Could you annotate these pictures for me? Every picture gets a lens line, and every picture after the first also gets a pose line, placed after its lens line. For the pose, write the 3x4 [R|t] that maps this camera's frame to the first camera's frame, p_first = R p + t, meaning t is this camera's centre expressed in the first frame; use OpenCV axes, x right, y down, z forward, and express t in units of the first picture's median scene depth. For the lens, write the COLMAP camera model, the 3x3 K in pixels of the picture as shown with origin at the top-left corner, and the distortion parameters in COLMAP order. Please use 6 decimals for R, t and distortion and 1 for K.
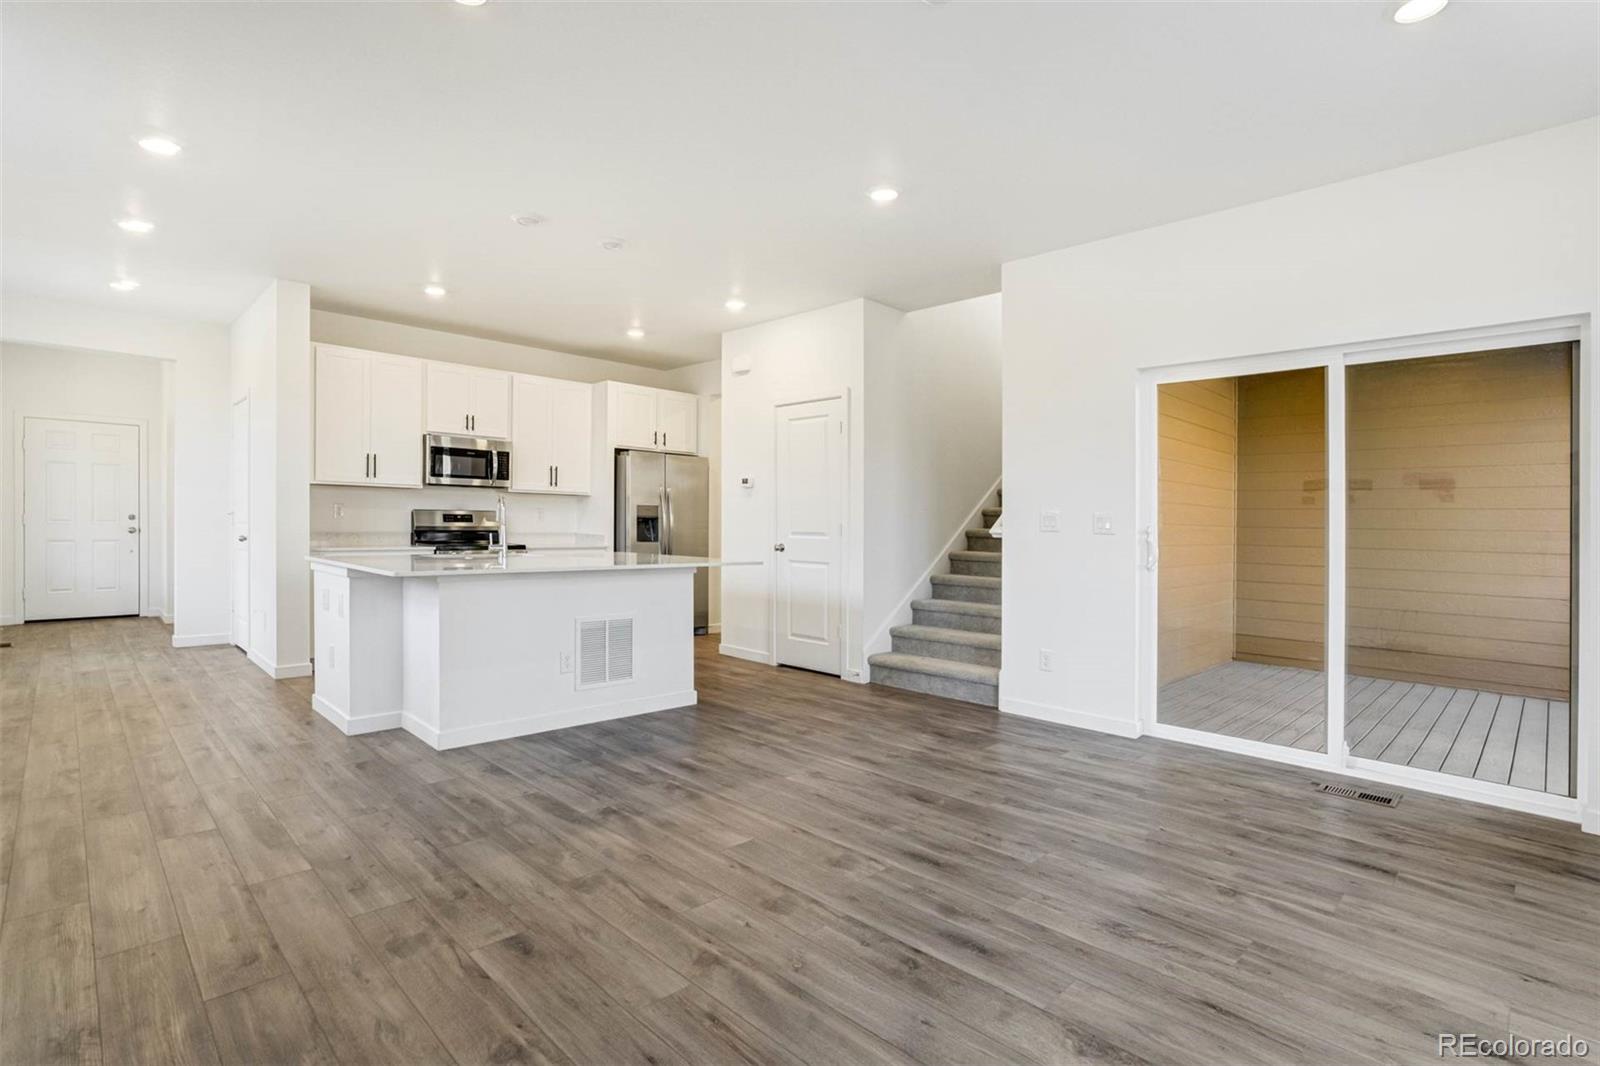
lens RADIAL K [[762.1, 0, 753.2], [0, 762.1, 525.6], [0, 0, 1]] dist [-0.075328, 0.027550]
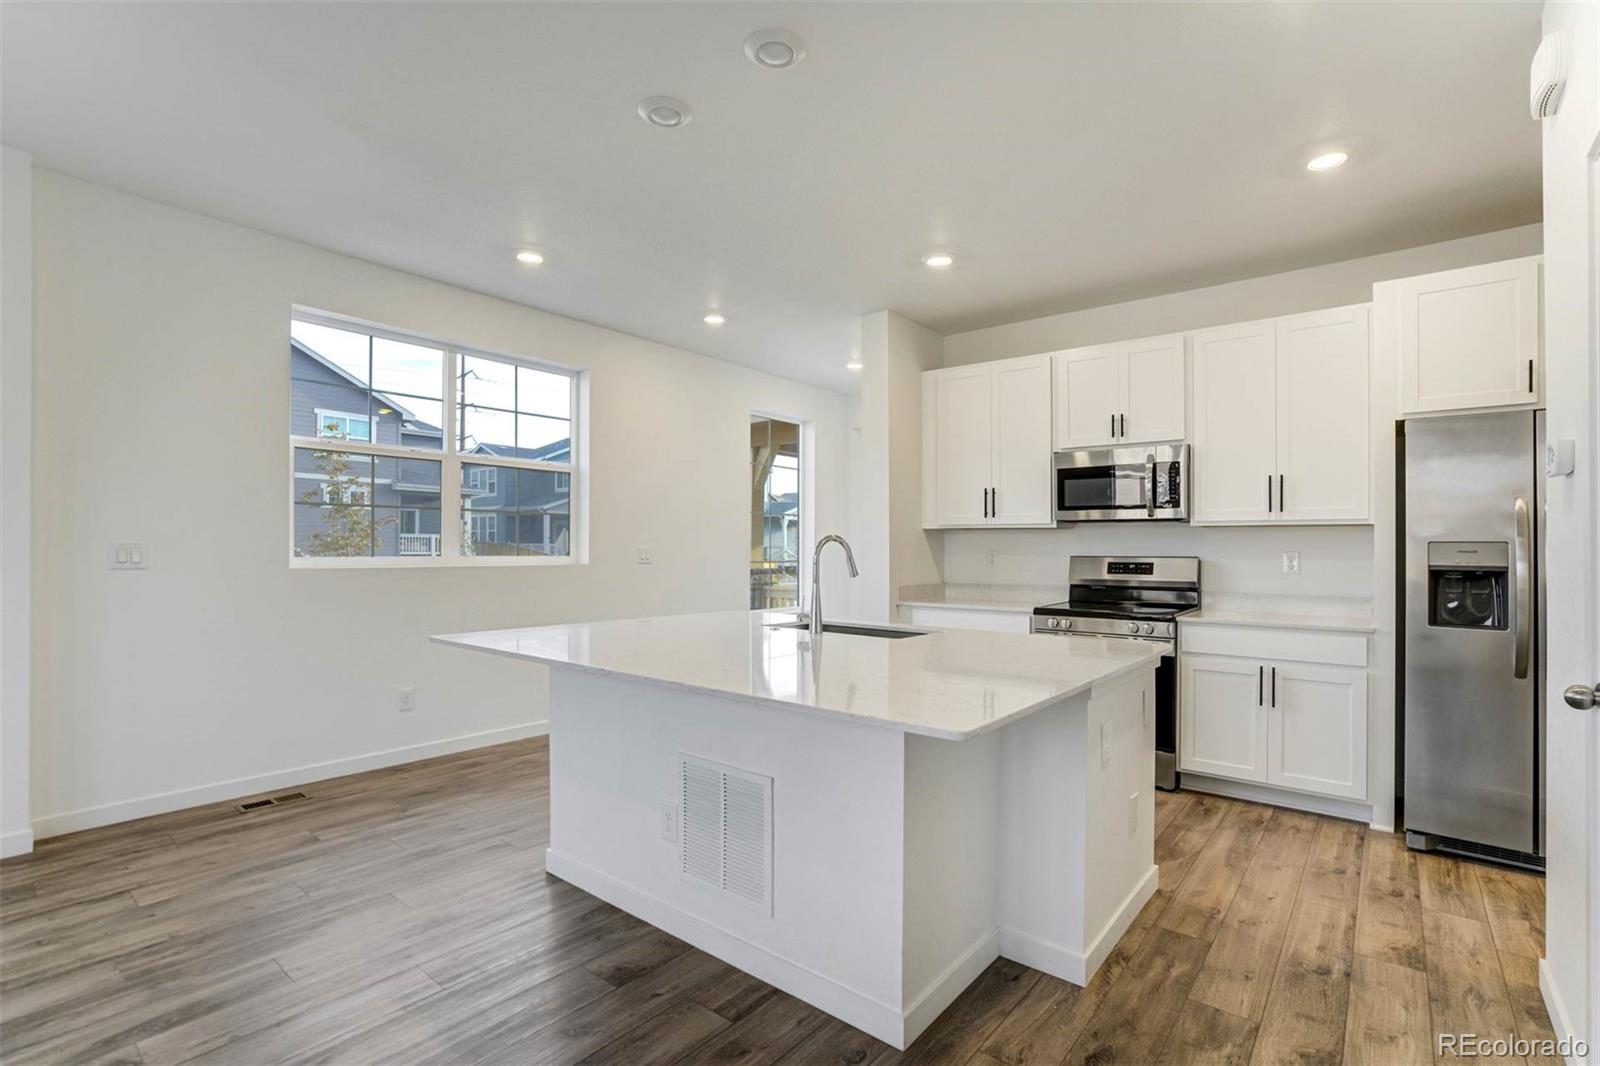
lens RADIAL K [[725.8, 0, 830.6], [0, 725.8, 552.4], [0, 0, 1]] dist [-0.020450, 0.000327]
pose [[0.190866, -0.012110, -0.981541, 0.233265], [-0.009479, 0.999855, -0.014180, -0.014398], [0.981570, 0.012011, 0.190723, 0.711957]]
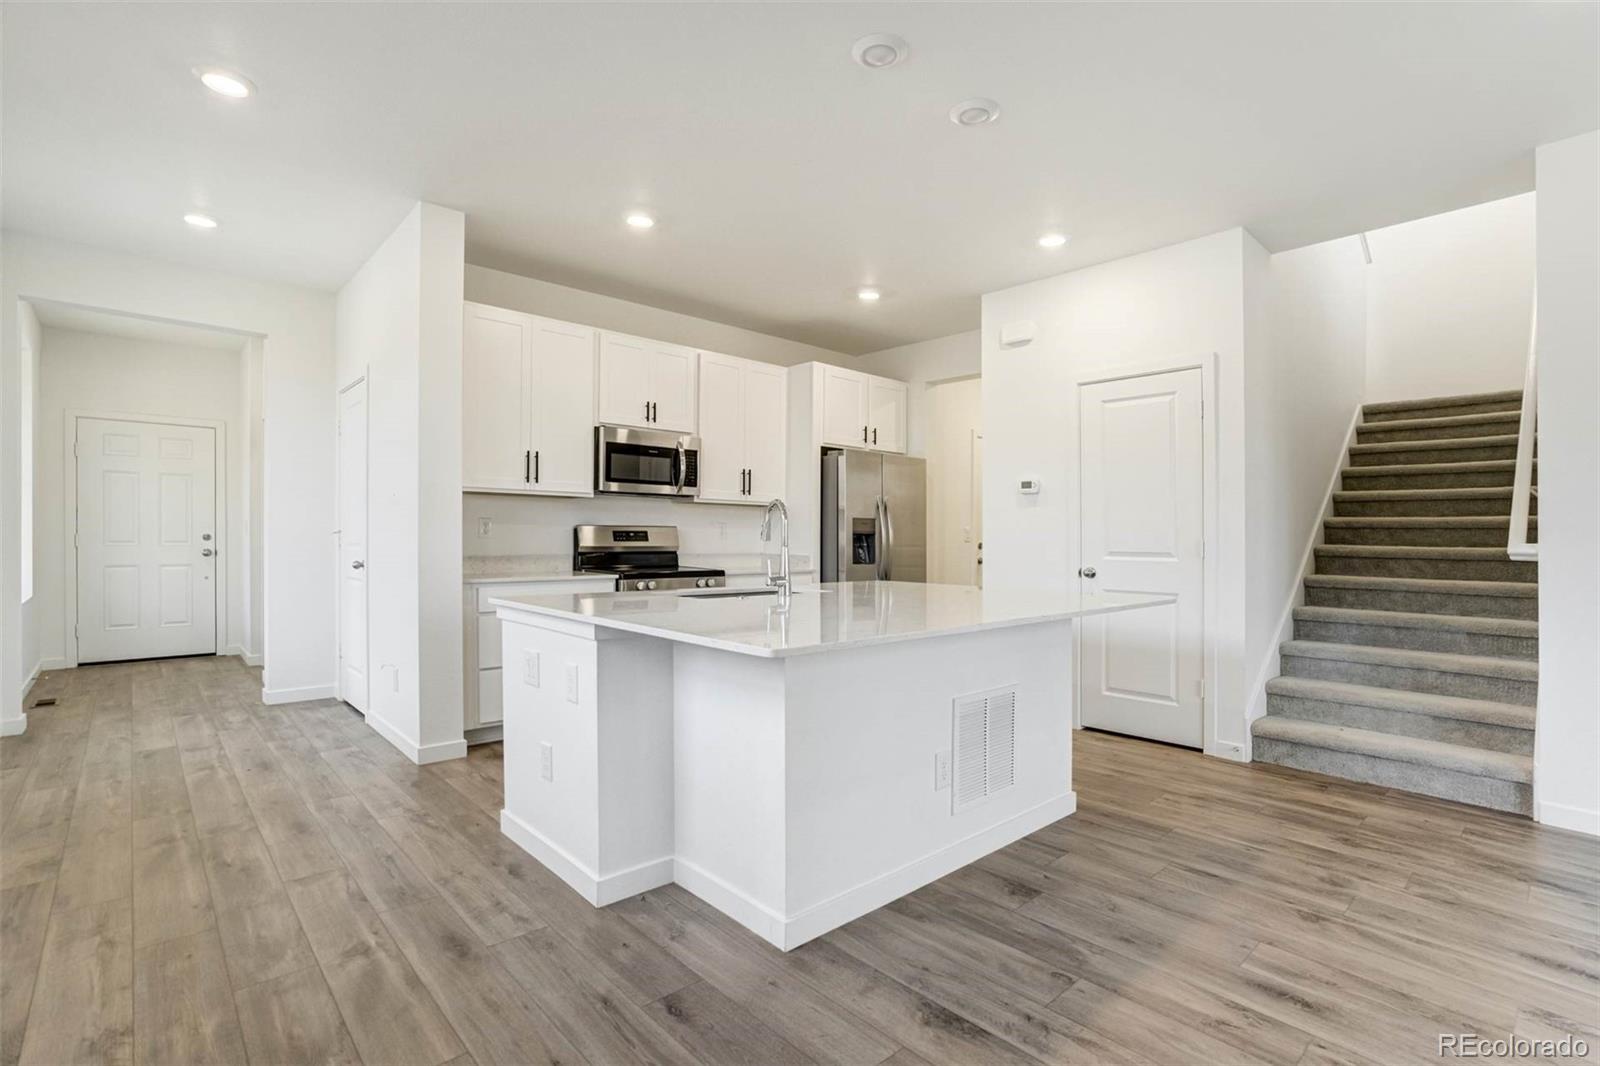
lens RADIAL K [[742.9, 0, 782.9], [0, 742.9, 531.8], [0, 0, 1]] dist [-0.053541, 0.021243]
pose [[0.999672, -0.007046, -0.024633, -0.253341], [0.006746, 0.999902, -0.012231, -0.004333], [0.024717, 0.012061, 0.999622, 0.279332]]
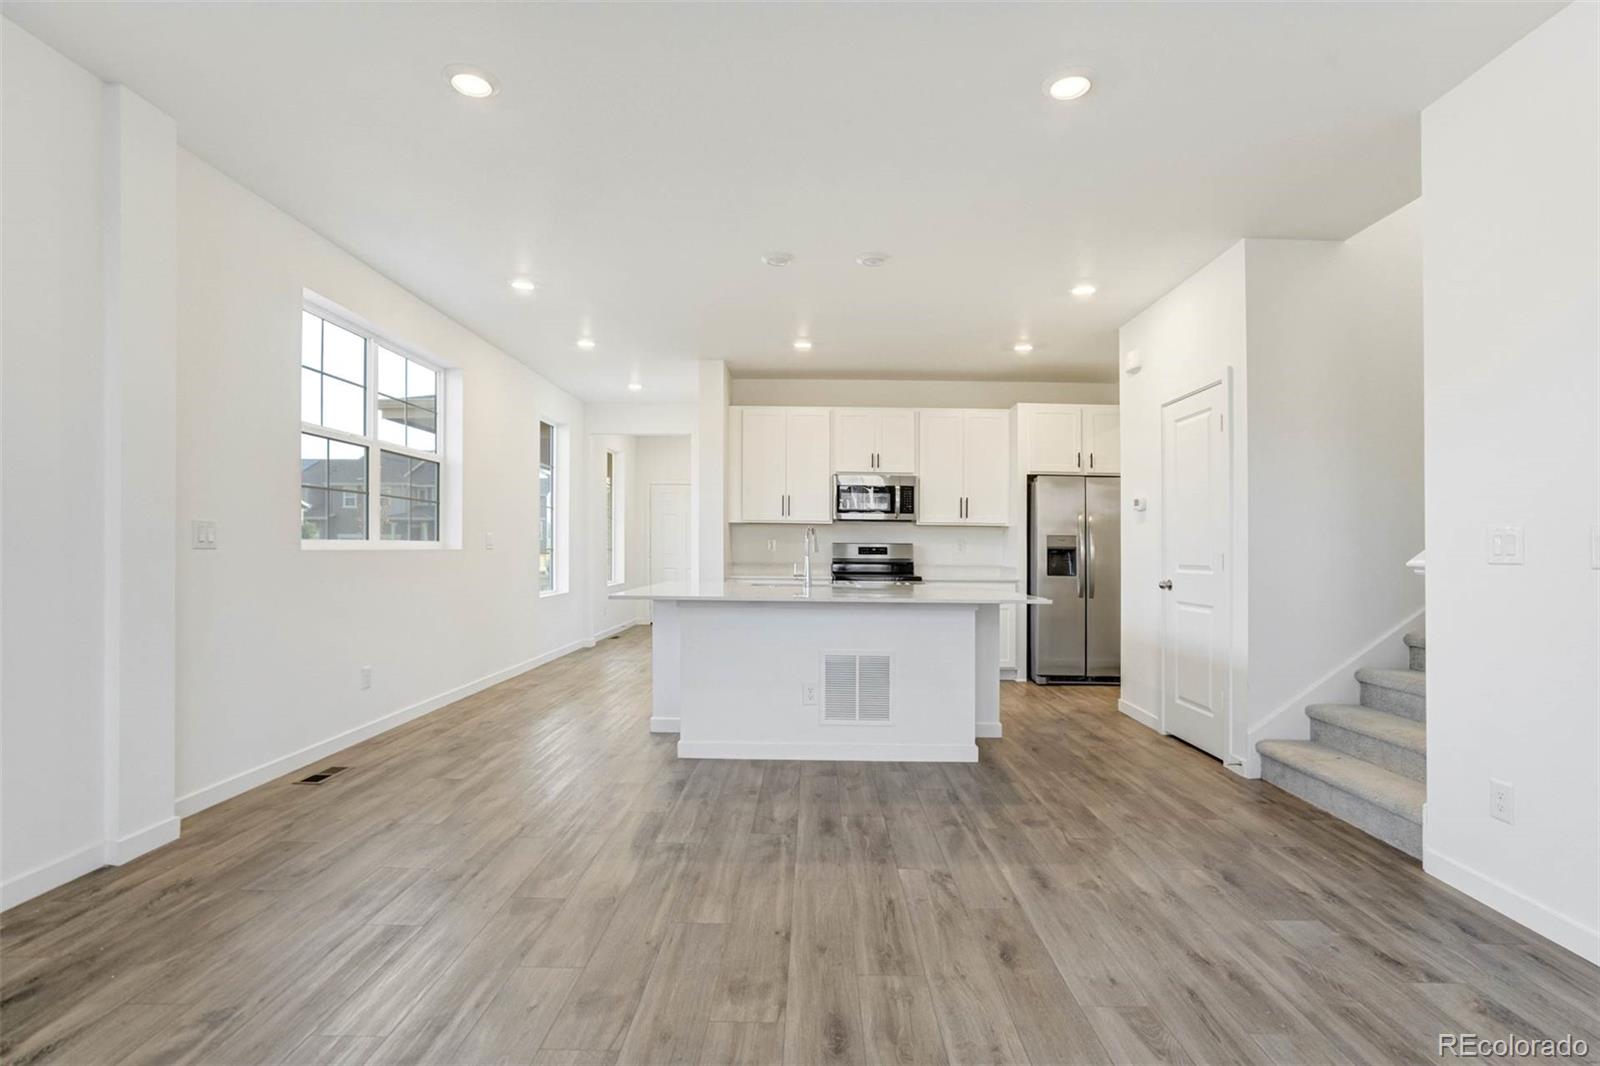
lens RADIAL K [[723.2, 0, 799.4], [0, 723.2, 549.3], [0, 0, 1]] dist [-0.029585, 0.000217]
pose [[0.726790, -0.010026, -0.686786, 0.278755], [-0.000239, 0.999890, -0.014850, 0.003734], [0.686860, 0.010957, 0.726708, 0.210651]]
